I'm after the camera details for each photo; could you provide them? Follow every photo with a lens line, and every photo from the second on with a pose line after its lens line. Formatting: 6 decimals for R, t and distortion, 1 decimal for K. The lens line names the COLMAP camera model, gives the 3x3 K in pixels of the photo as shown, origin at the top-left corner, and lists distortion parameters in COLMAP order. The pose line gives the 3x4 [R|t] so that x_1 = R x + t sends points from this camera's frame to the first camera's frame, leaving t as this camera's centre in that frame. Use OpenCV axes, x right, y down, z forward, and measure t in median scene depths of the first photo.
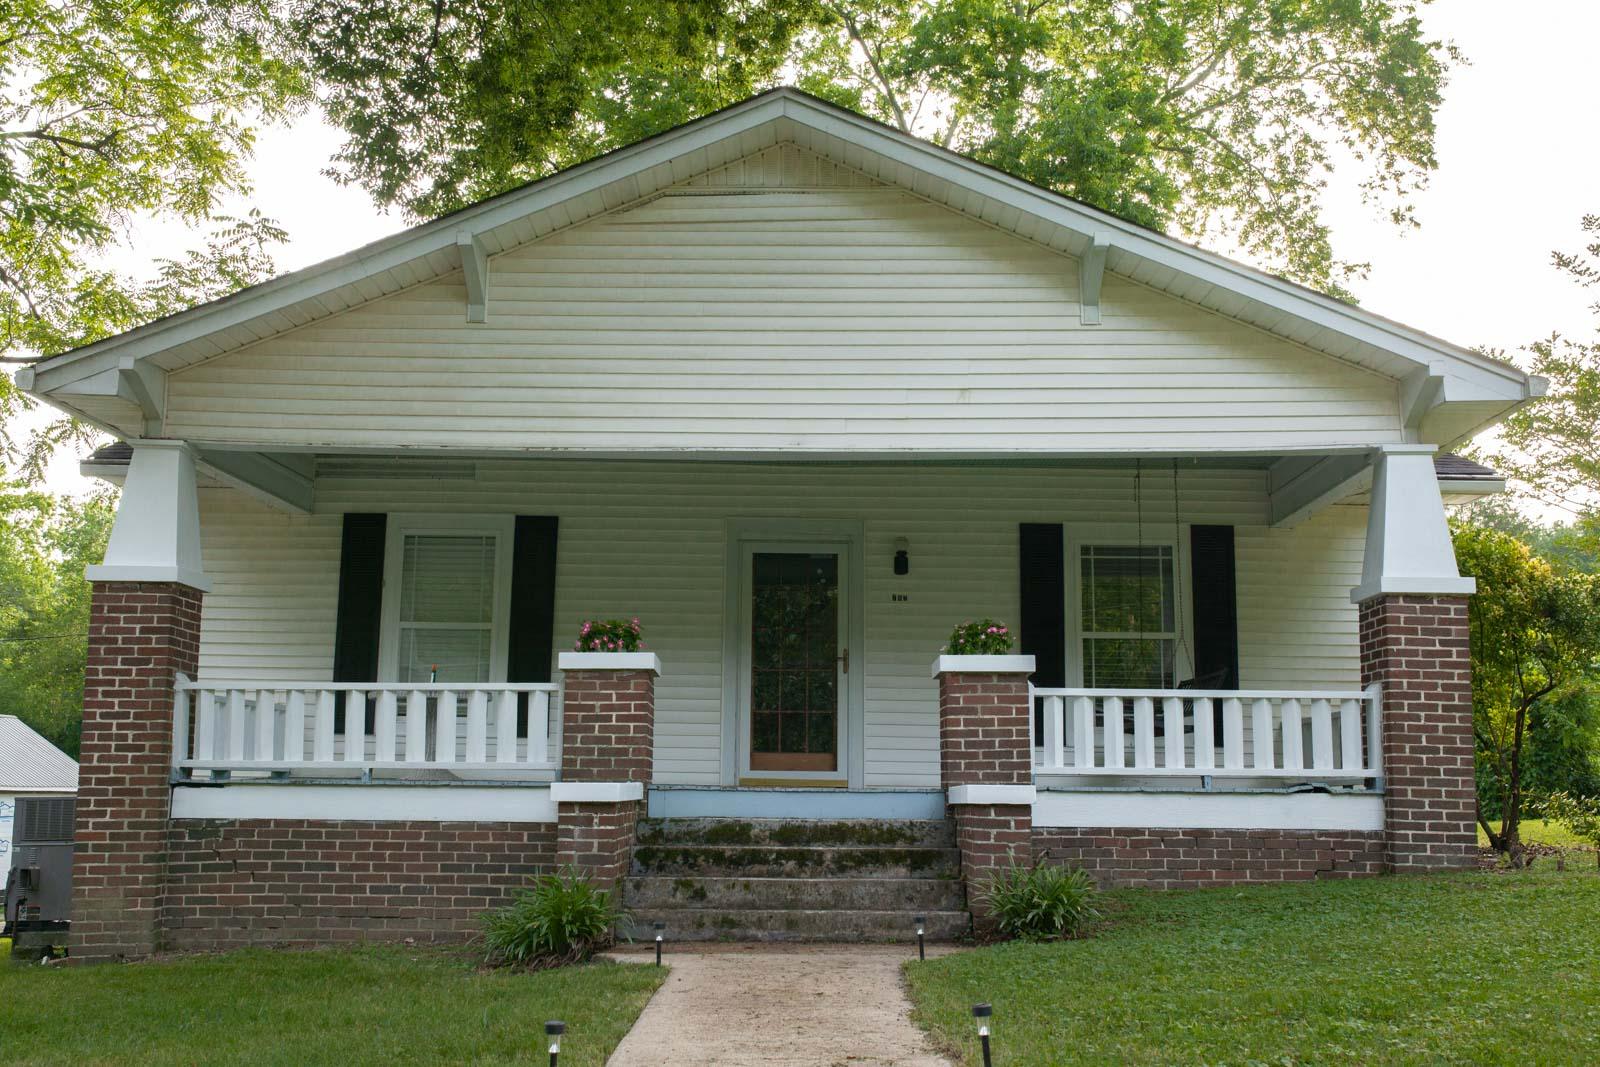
lens RADIAL K [[1508.8, 0, 800.0], [0, 1508.8, 533.5], [0, 0, 1]] dist [-0.039809, 0.019137]
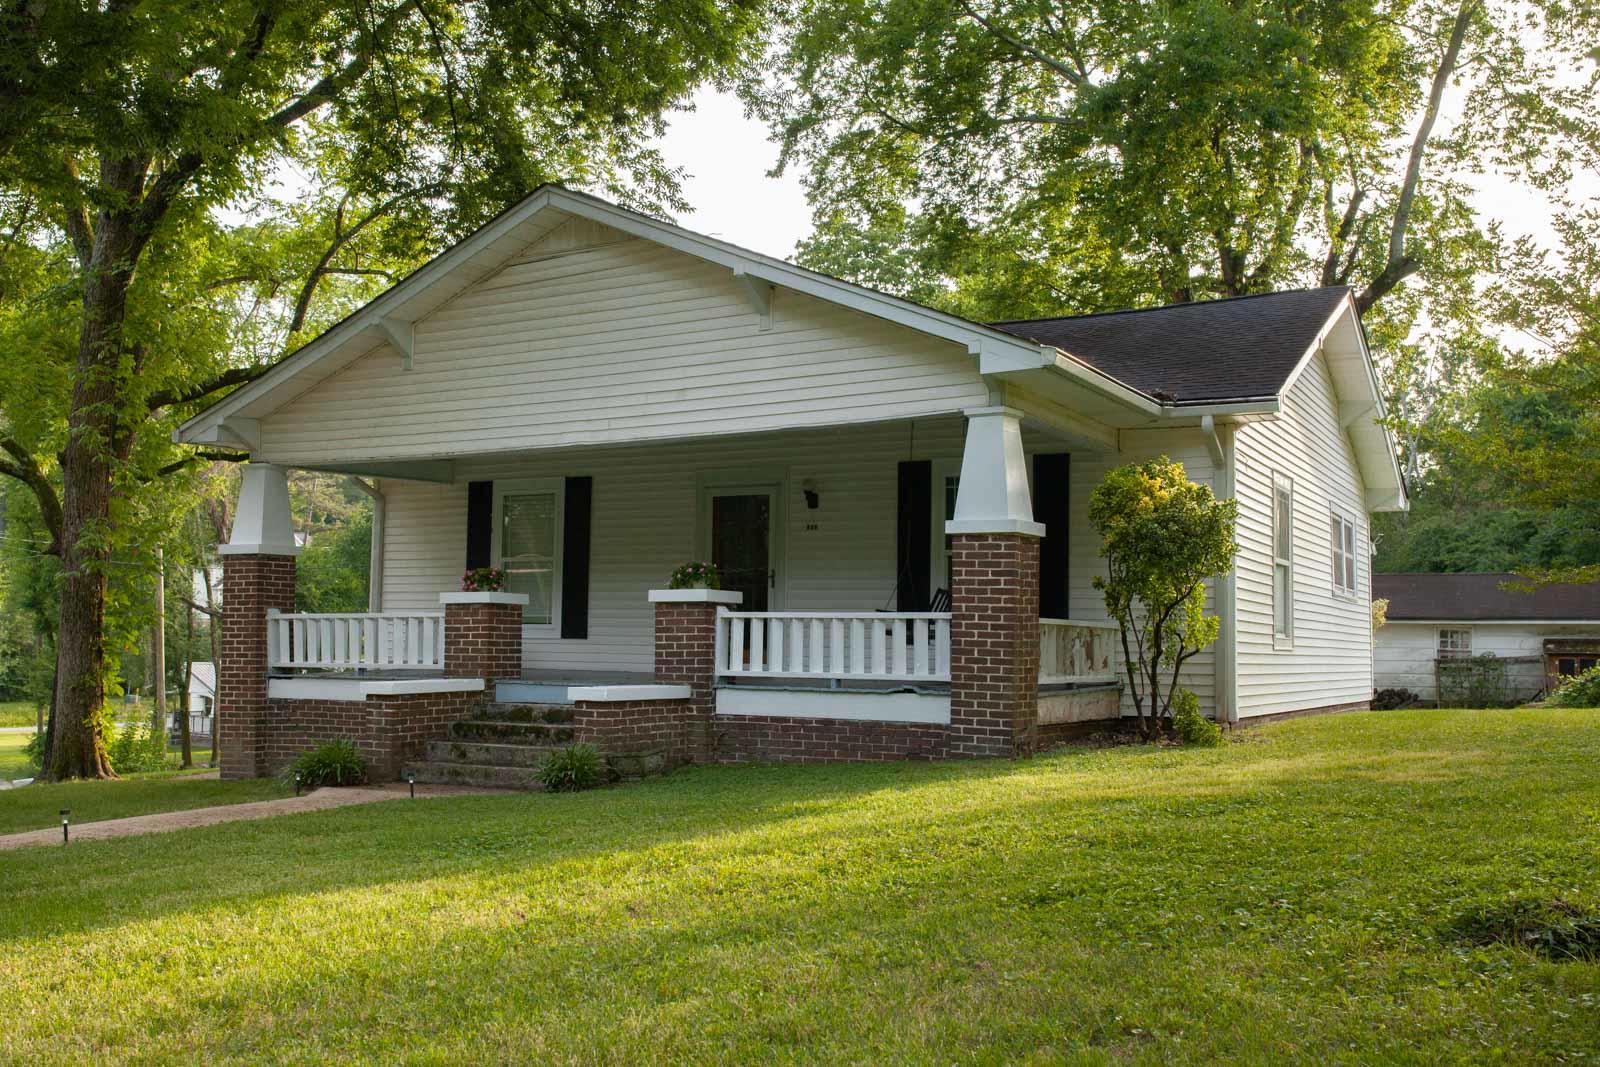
lens RADIAL K [[1508.8, 0, 800.0], [0, 1508.8, 533.5], [0, 0, 1]] dist [-0.039809, 0.019137]
pose [[0.879231, -0.035709, -0.475056, 0.873935], [0.081324, 0.993800, 0.075811, -0.064808], [0.469404, -0.105289, 0.876684, -0.143459]]
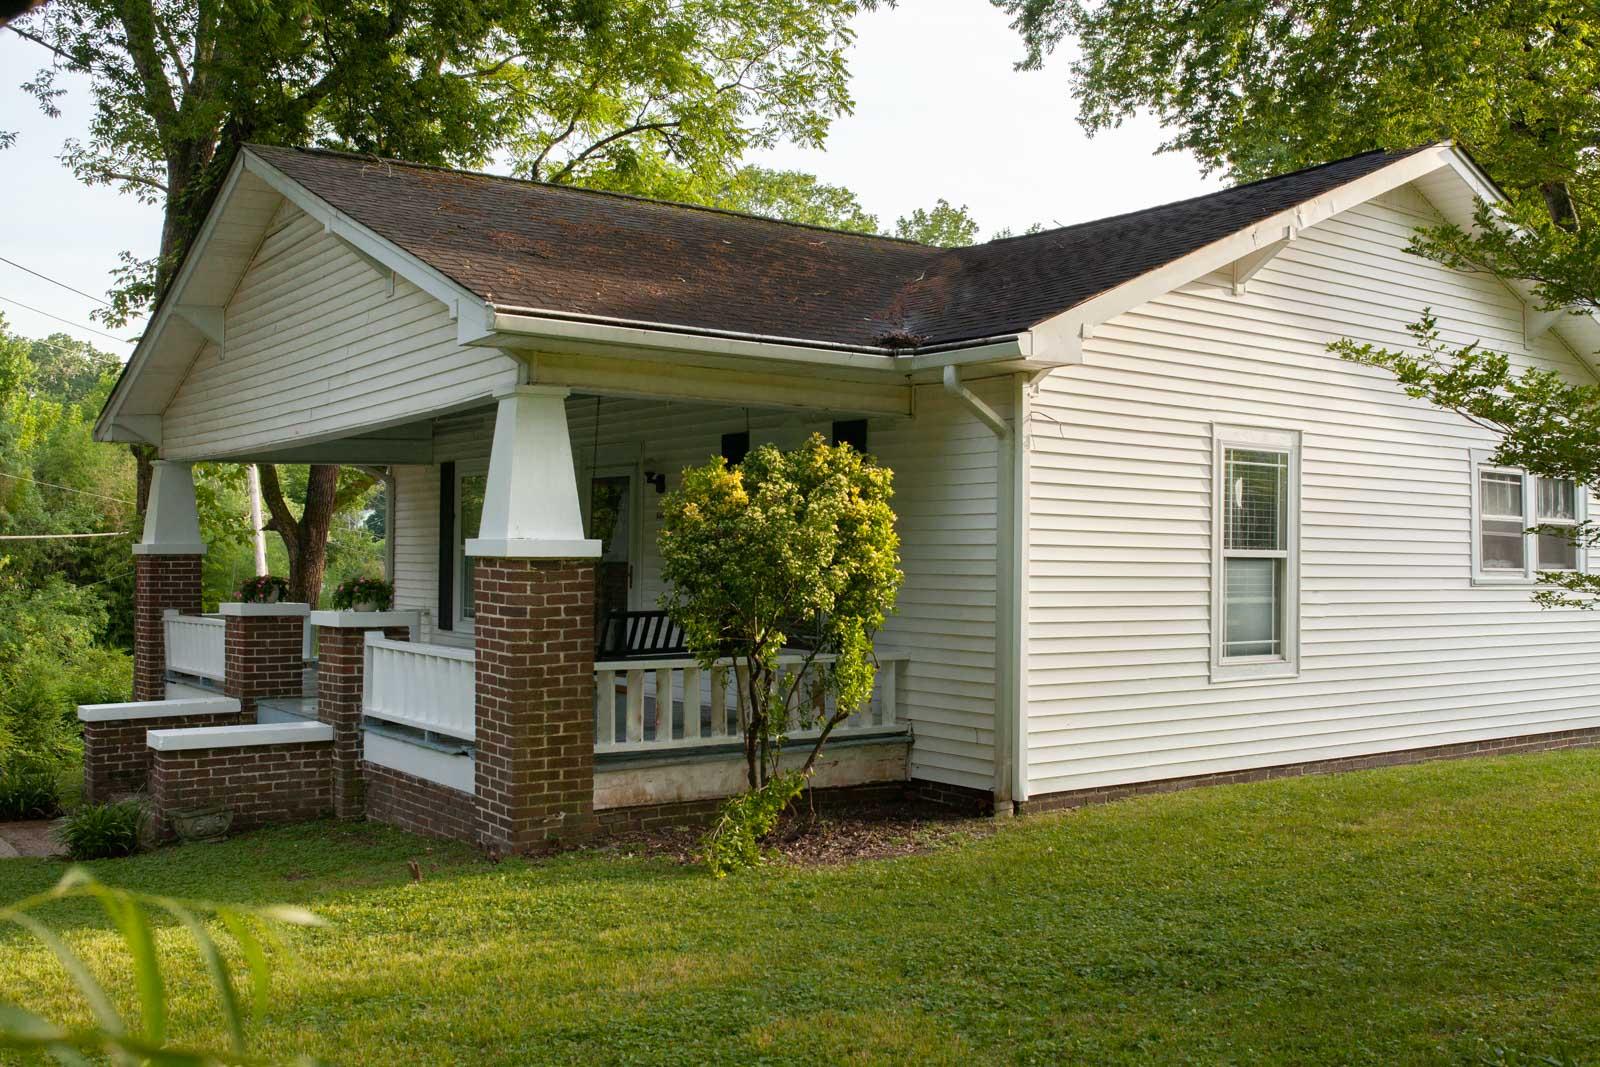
lens RADIAL K [[1508.8, 0, 800.0], [0, 1508.8, 533.5], [0, 0, 1]] dist [-0.039809, 0.019137]
pose [[0.602352, -0.019119, -0.798002, 1.269691], [0.139947, 0.986758, 0.081994, -0.022756], [0.785867, -0.161068, 0.597051, 0.606394]]
